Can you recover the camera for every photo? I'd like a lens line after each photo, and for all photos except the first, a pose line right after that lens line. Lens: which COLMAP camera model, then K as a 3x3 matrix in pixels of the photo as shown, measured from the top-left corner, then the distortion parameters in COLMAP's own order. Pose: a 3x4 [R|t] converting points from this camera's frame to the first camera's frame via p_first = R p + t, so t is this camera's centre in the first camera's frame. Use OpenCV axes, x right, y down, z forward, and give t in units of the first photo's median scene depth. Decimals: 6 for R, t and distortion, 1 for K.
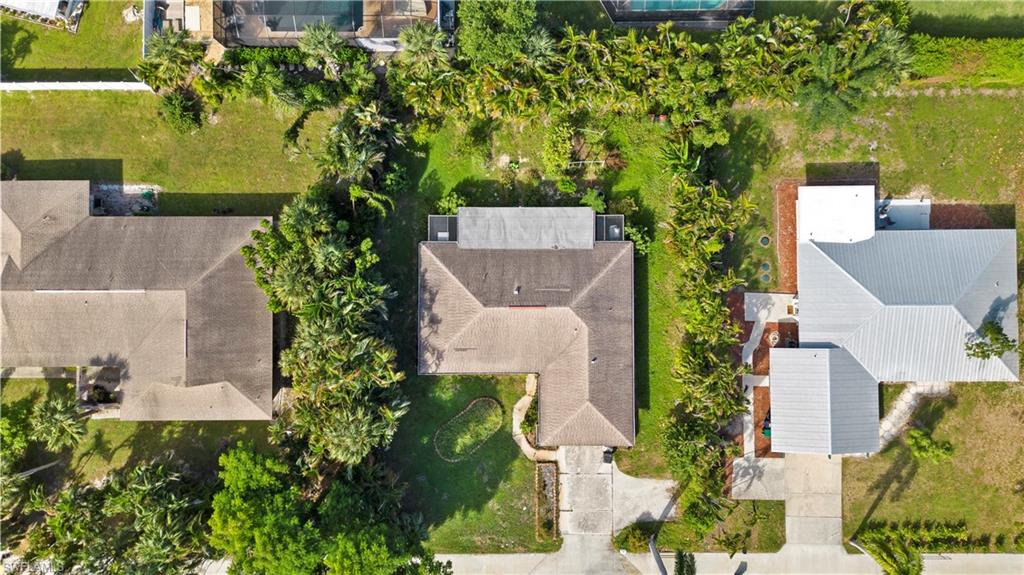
lens RADIAL K [[684.0, 0, 512.0], [0, 684.0, 287.5], [0, 0, 1]] dist [0.024148, -0.004854]
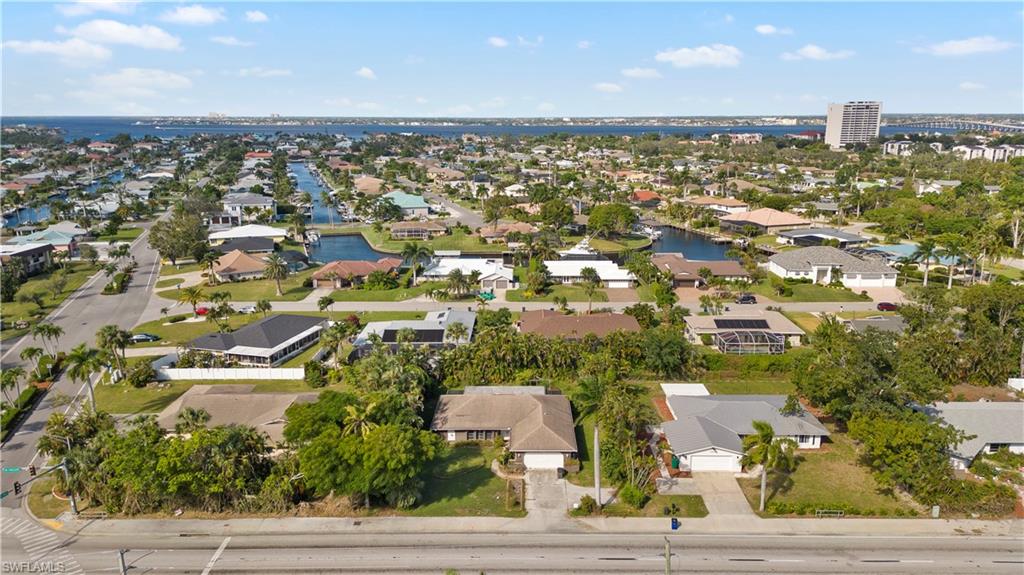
lens RADIAL K [[684.0, 0, 512.0], [0, 684.0, 287.5], [0, 0, 1]] dist [0.024148, -0.004854]
pose [[0.999792, 0.017033, -0.011190, 0.052559], [-0.016049, 0.319631, -0.947406, 1.401911], [-0.012561, 0.947389, 0.319838, 0.227127]]
